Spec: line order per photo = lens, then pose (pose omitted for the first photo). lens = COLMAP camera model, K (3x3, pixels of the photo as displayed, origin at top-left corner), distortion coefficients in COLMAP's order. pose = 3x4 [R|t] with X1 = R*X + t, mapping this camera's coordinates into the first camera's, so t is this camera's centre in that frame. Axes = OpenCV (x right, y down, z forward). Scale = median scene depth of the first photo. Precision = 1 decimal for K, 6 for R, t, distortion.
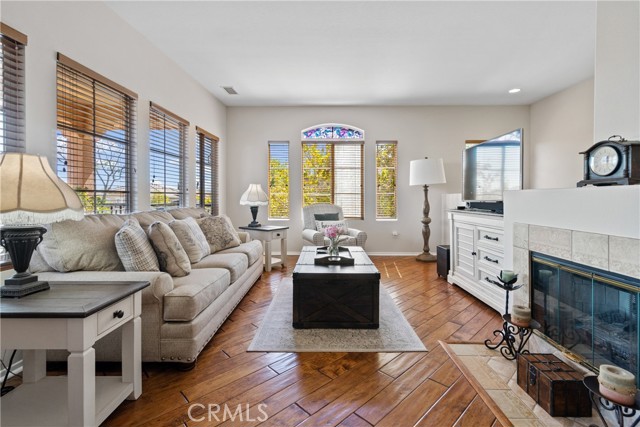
lens RADIAL K [[288.4, 0, 323.0], [0, 288.4, 196.6], [0, 0, 1]] dist [-0.012596, 0.002977]
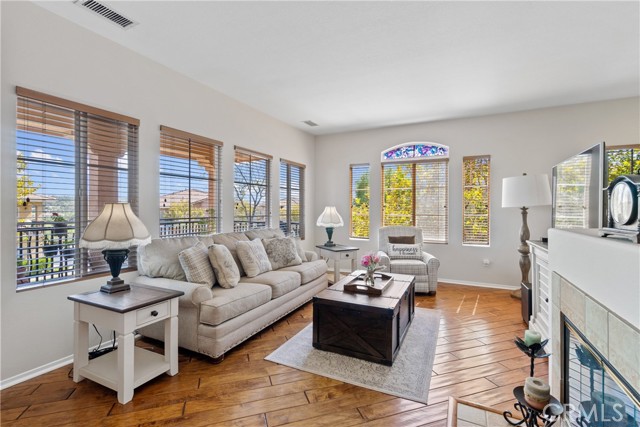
lens RADIAL K [[288.4, 0, 333.9], [0, 288.4, 205.4], [0, 0, 1]] dist [-0.012596, 0.002977]
pose [[0.905811, 0.000435, -0.423682, 0.380938], [-0.003376, 0.999975, -0.006190, -0.068093], [0.423669, 0.007037, 0.905790, 0.035692]]
